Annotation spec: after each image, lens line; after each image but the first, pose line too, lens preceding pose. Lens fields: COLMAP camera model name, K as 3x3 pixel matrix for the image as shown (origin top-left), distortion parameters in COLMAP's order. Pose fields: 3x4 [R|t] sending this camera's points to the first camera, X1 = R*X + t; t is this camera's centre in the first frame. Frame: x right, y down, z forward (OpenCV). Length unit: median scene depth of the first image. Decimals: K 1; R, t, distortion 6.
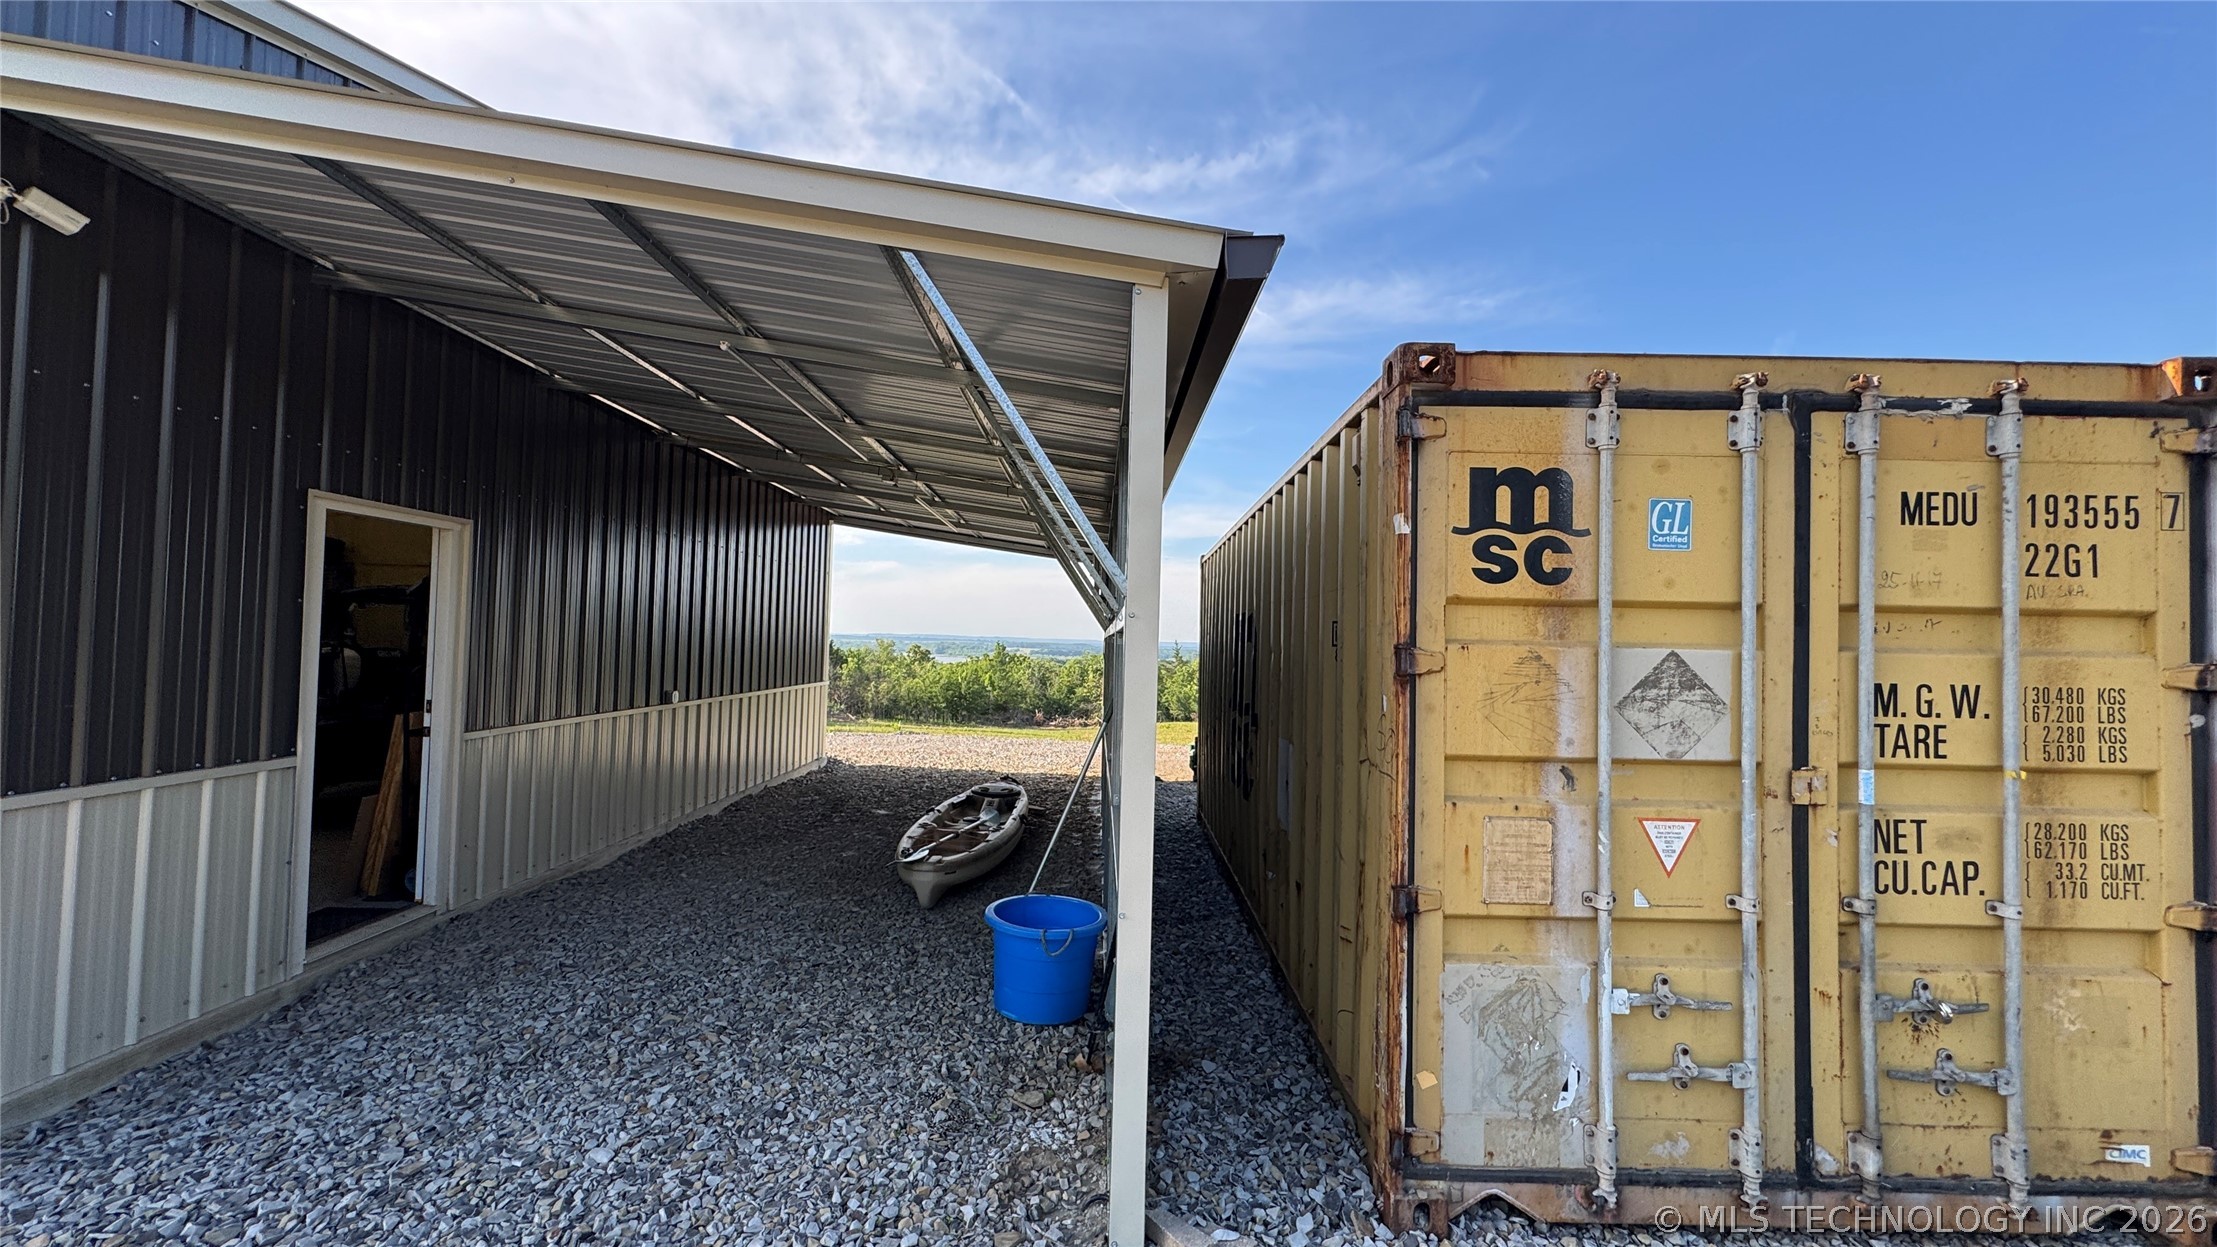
lens RADIAL K [[885.9, 0, 1104.8], [0, 885.9, 620.5], [0, 0, 1]] dist [-0.002377, 0.000544]
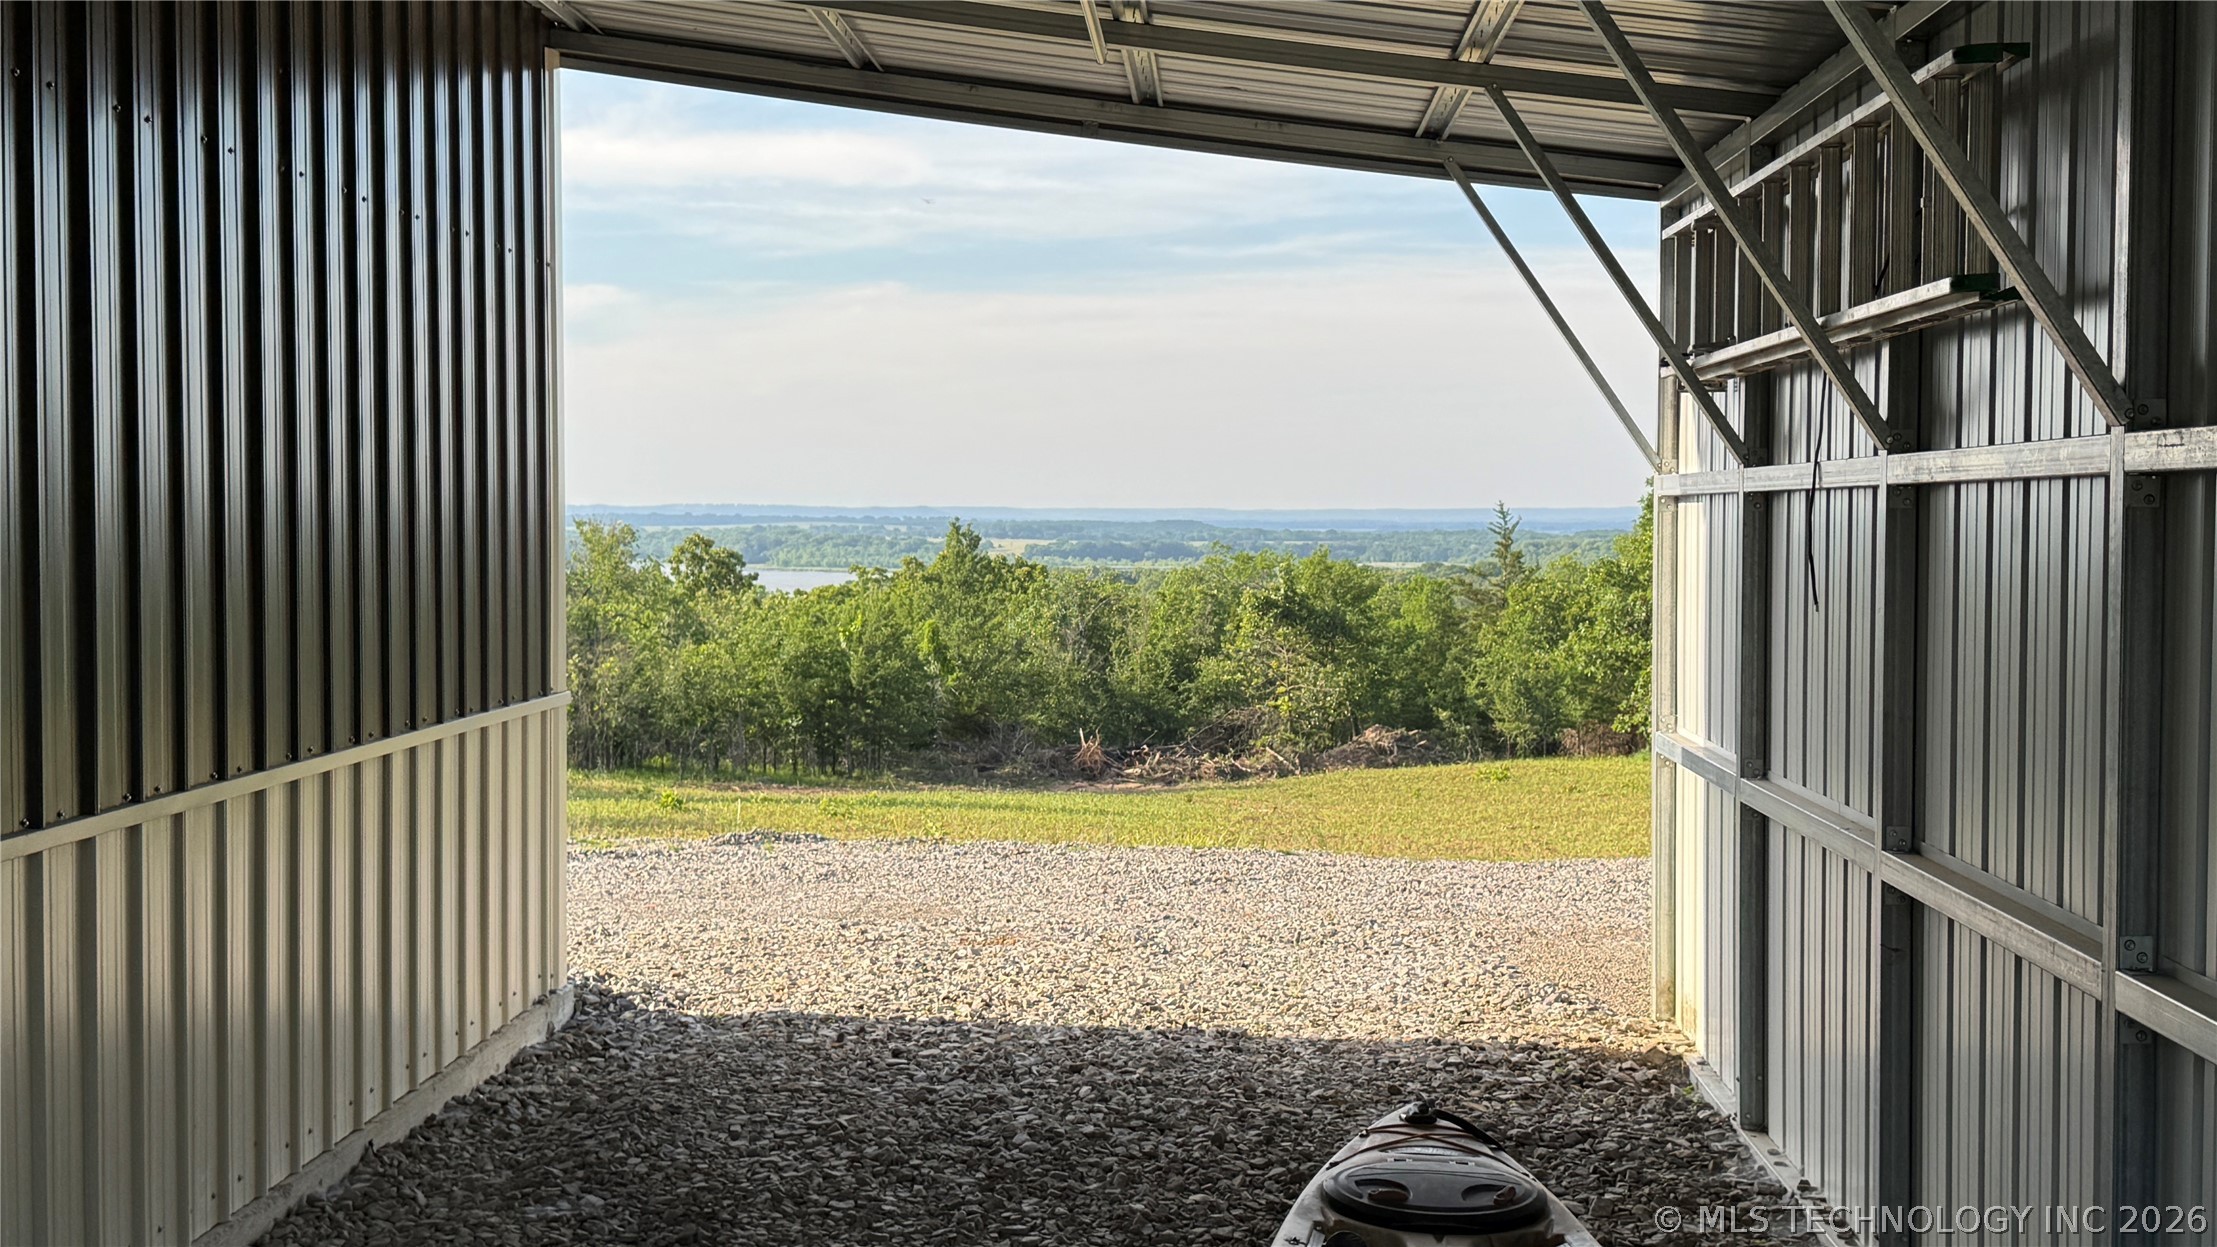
lens RADIAL K [[2605.6, 0, 1124.8], [0, 2605.6, 612.5], [0, 0, 1]] dist [-0.013170, 0.000000]
pose [[0.999156, -0.023642, -0.033586, -0.232314], [0.025648, 0.997831, 0.060625, 0.010345], [0.032080, -0.061436, 0.997595, 0.483024]]
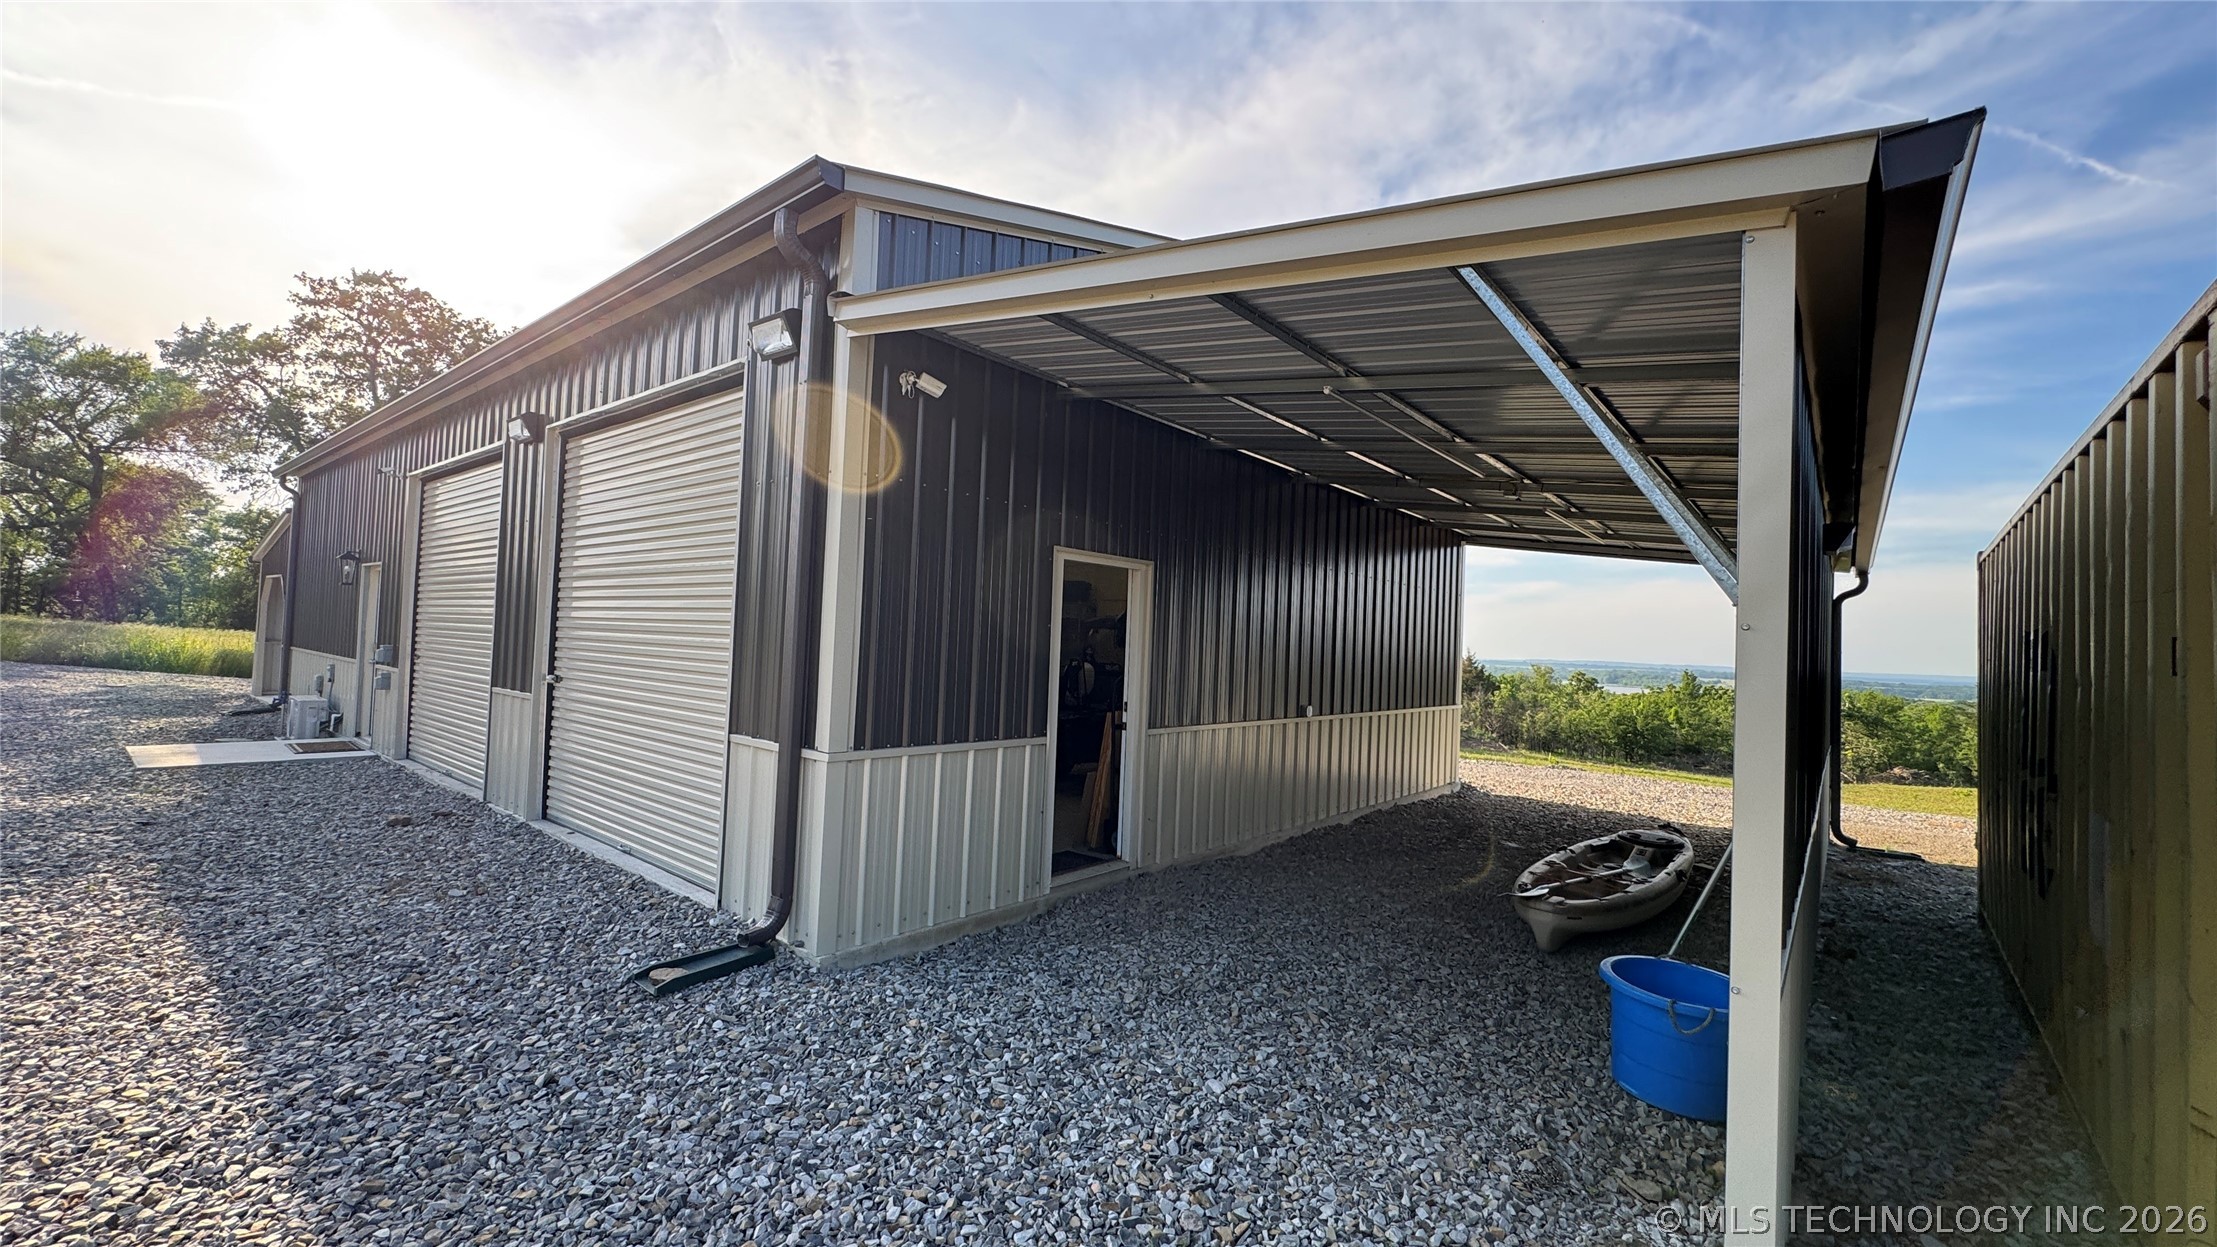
lens RADIAL K [[885.9, 0, 1108.4], [0, 885.9, 621.4], [0, 0, 1]] dist [-0.002377, 0.000544]
pose [[0.762585, -0.014951, -0.646715, 0.047052], [-0.002678, 0.999651, -0.026268, 0.004867], [0.646882, 0.021763, 0.762279, -0.007400]]
